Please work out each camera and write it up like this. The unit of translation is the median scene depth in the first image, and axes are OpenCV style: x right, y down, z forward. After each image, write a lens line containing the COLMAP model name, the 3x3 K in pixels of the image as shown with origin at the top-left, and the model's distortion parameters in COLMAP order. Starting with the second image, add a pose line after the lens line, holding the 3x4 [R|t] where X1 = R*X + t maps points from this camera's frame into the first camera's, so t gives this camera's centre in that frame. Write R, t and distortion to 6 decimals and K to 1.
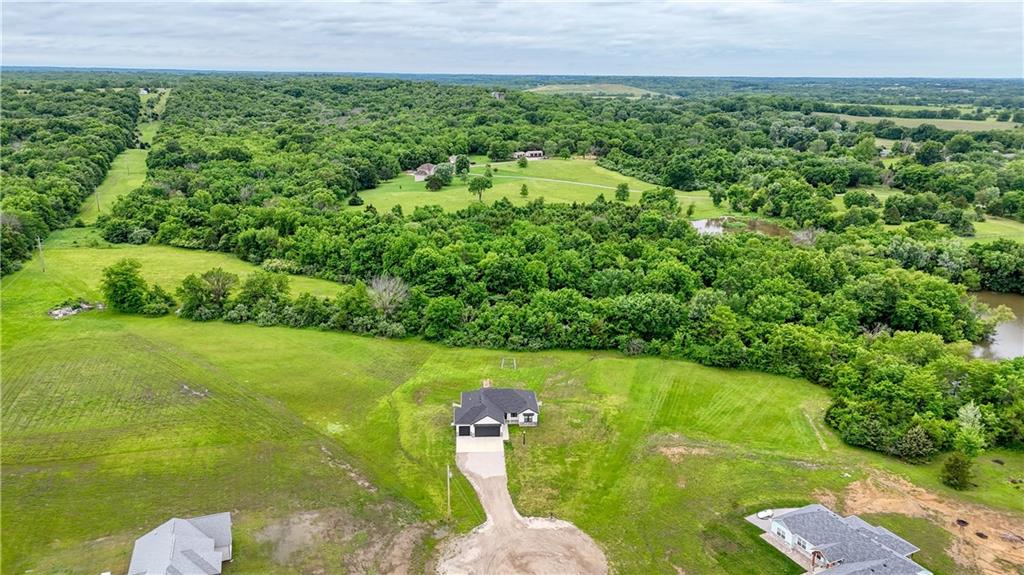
lens RADIAL K [[755.1, 0, 513.6], [0, 755.1, 286.0], [0, 0, 1]] dist [0.051306, -0.025518]
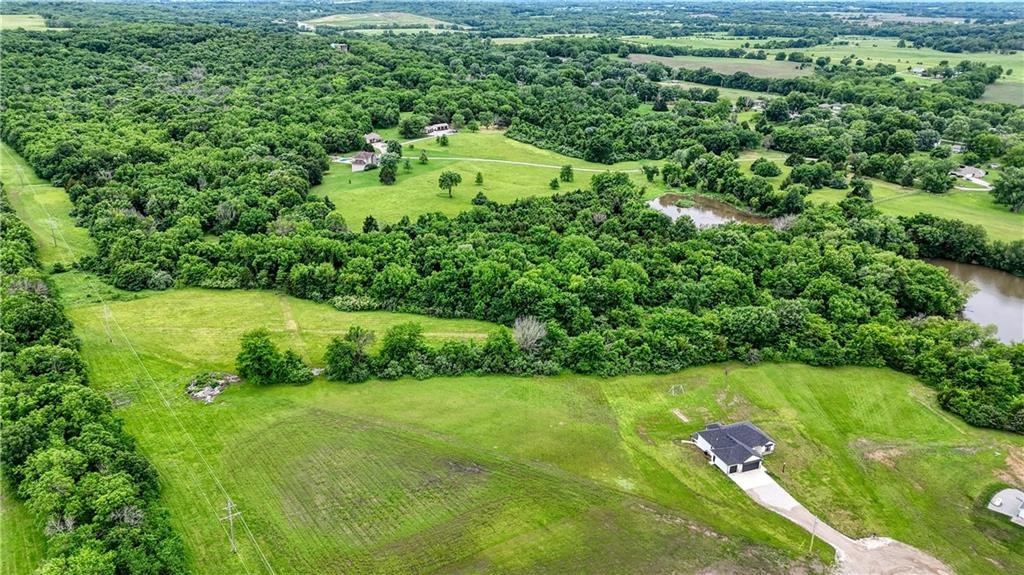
lens RADIAL K [[755.1, 0, 510.6], [0, 755.1, 286.0], [0, 0, 1]] dist [0.051306, -0.025518]
pose [[0.952945, -0.112766, 0.281389, -0.371473], [0.083616, 0.990005, 0.113571, -0.138806], [-0.291383, -0.084698, 0.952849, -0.017730]]
